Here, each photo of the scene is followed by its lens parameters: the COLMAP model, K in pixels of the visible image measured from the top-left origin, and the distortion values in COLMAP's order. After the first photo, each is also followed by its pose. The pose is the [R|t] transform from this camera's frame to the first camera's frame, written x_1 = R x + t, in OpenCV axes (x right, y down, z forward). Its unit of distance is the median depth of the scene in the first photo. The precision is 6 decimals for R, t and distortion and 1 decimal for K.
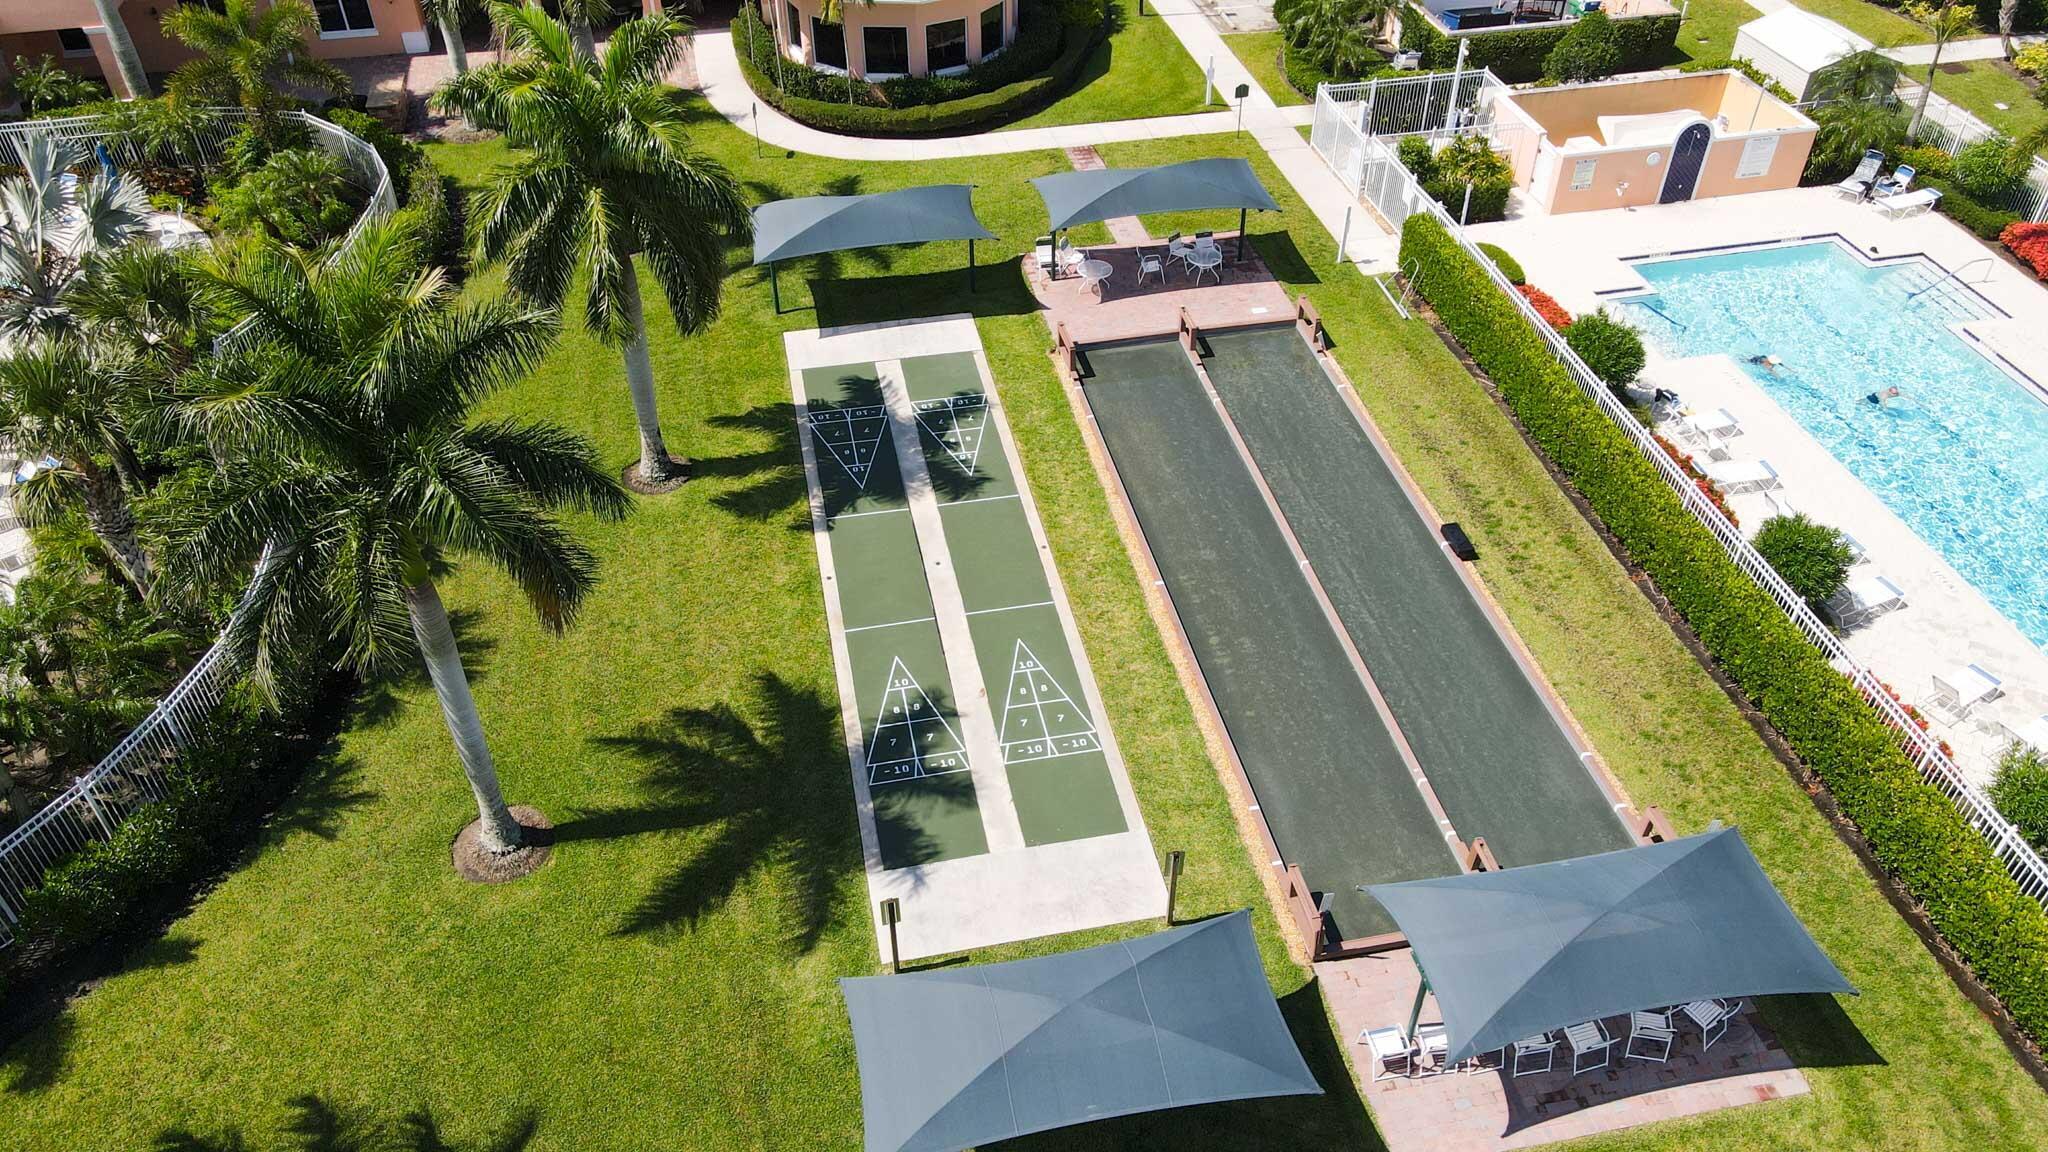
lens RADIAL K [[1529.0, 0, 1024.0], [0, 1529.0, 576.0], [0, 0, 1]] dist [-0.002315, 0.000529]
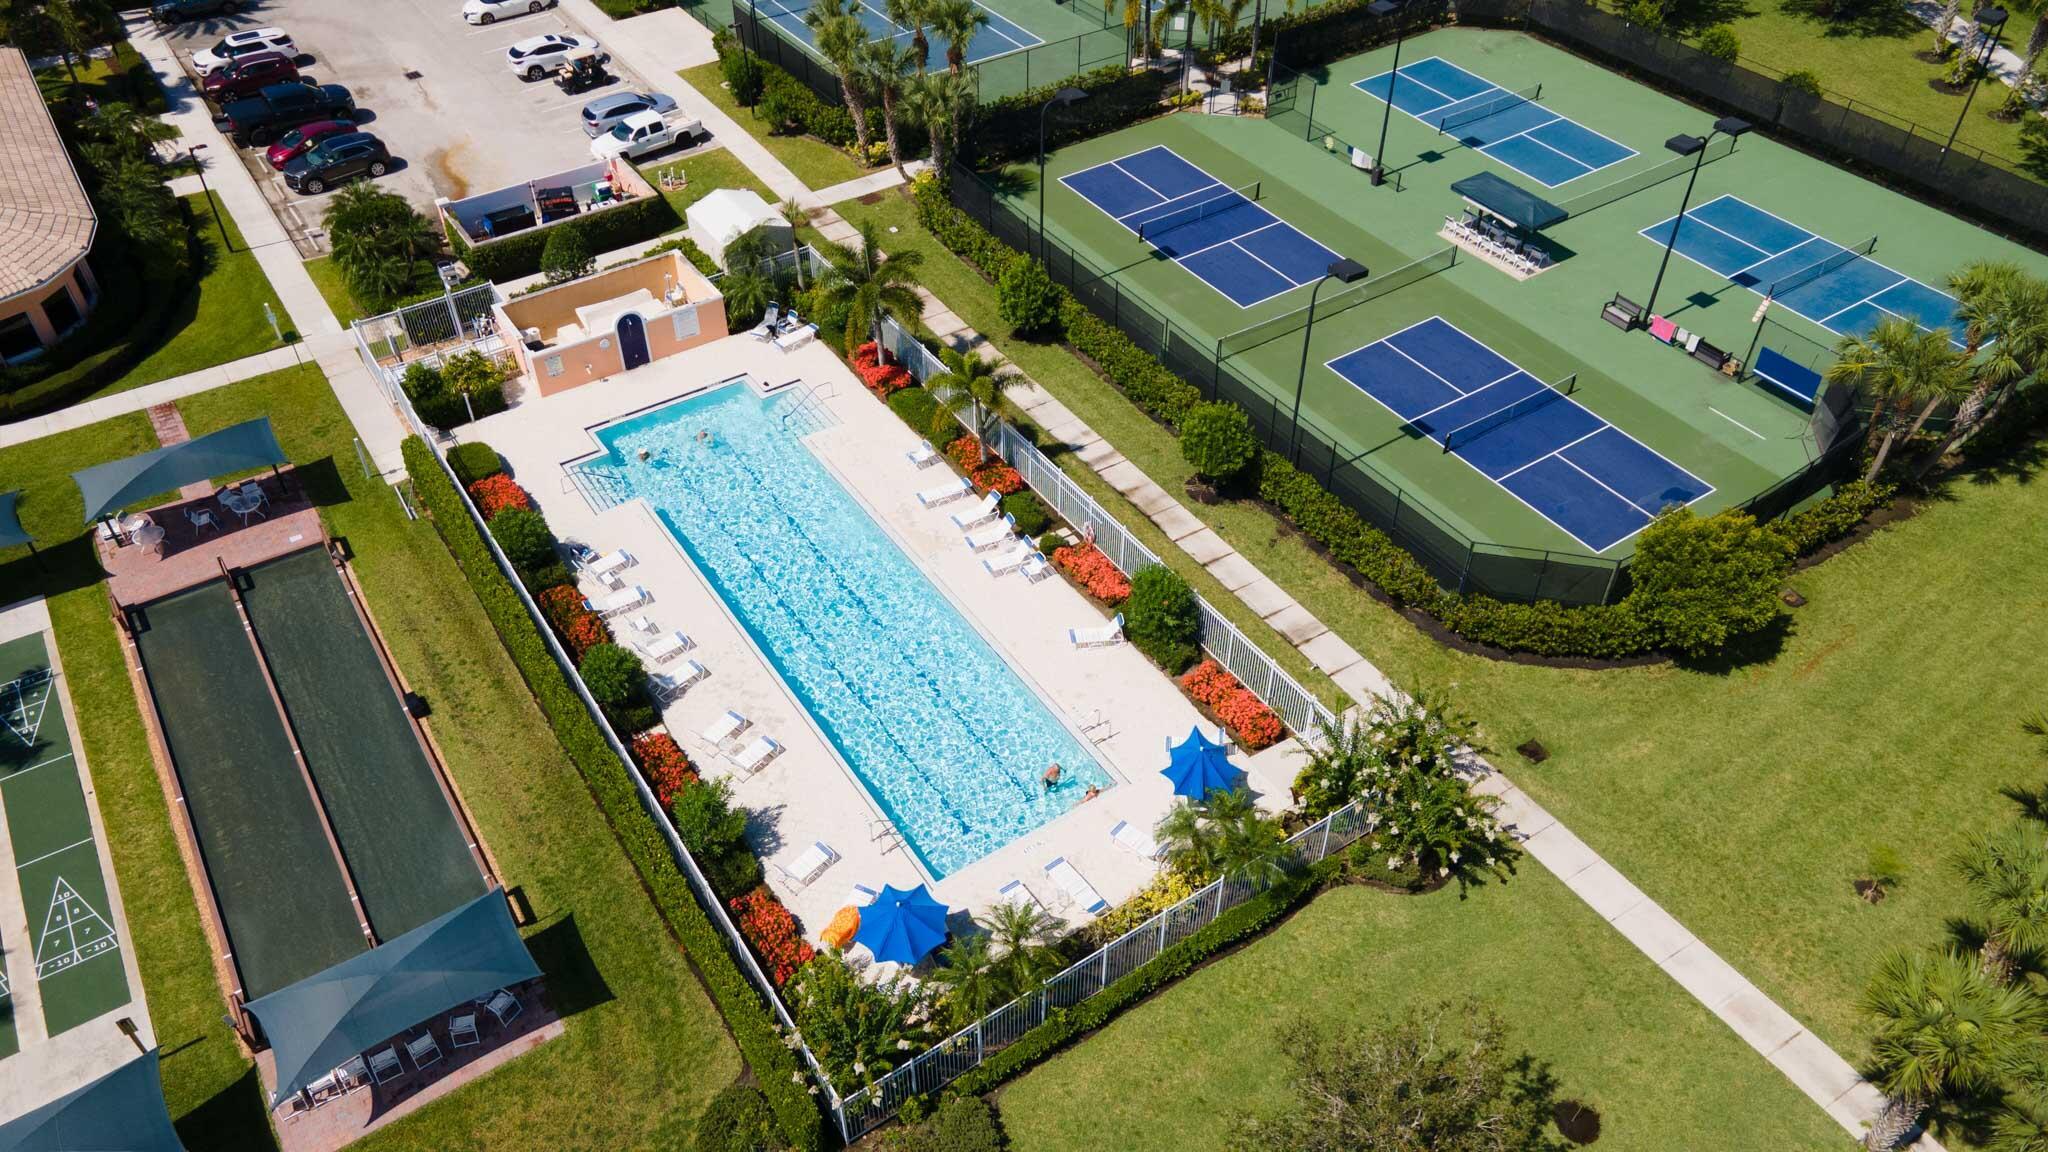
lens RADIAL K [[1481.9, 0, 1015.2], [0, 1481.9, 607.0], [0, 0, 1]] dist [0.009170, 0.058841]
pose [[0.925417, -0.253528, 0.281652, 0.371197], [0.243759, 0.967320, 0.069816, -0.060678], [-0.290148, 0.004047, 0.956973, -0.408574]]
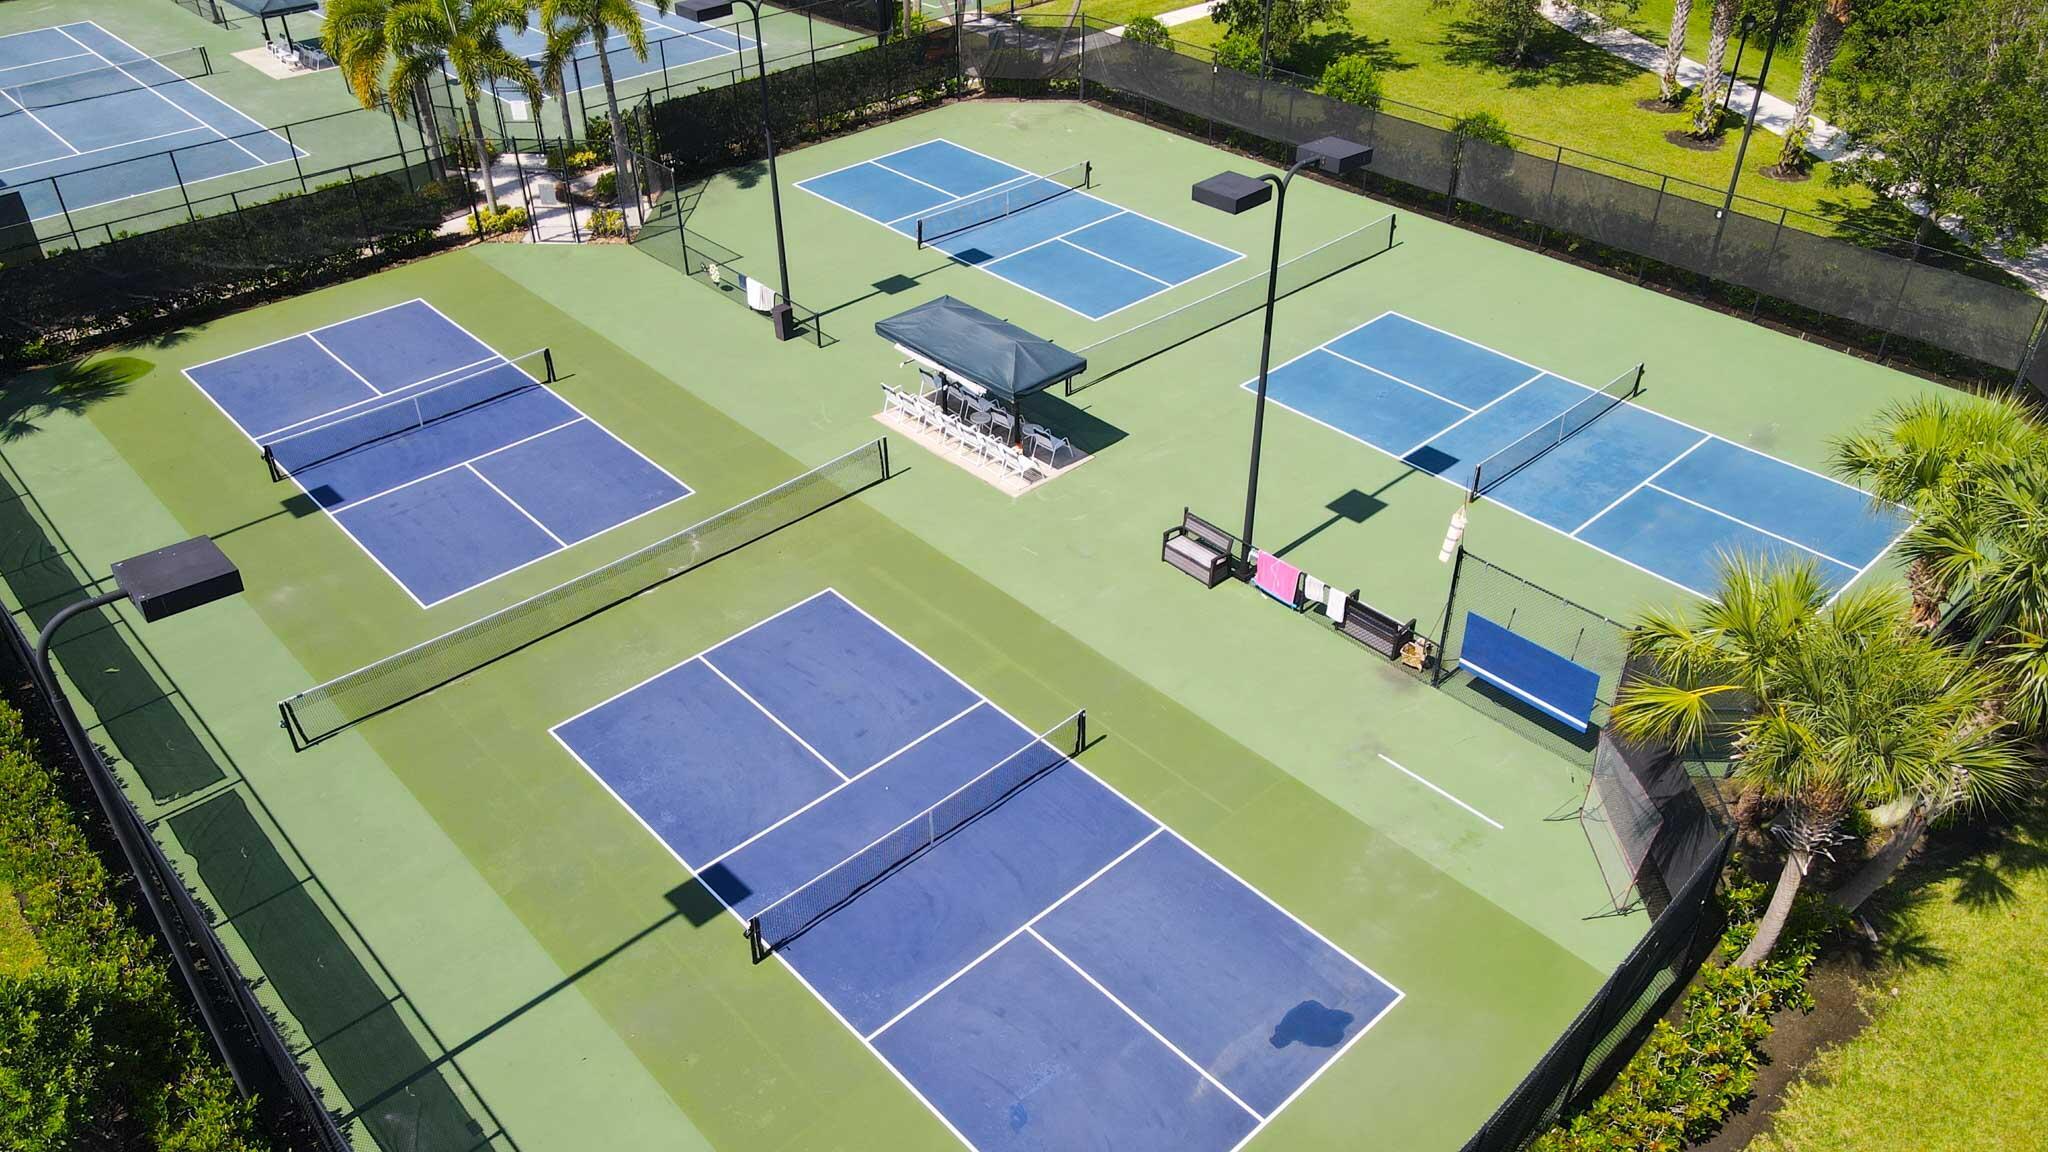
lens RADIAL K [[1513.7, 0, 1021.0], [0, 1513.7, 615.7], [0, 0, 1]] dist [-0.032802, 0.145992]
pose [[0.851072, -0.307092, 0.425877, 1.076711], [0.342288, 0.939573, -0.006520, -0.089802], [-0.398140, 0.151321, 0.904758, 0.255136]]
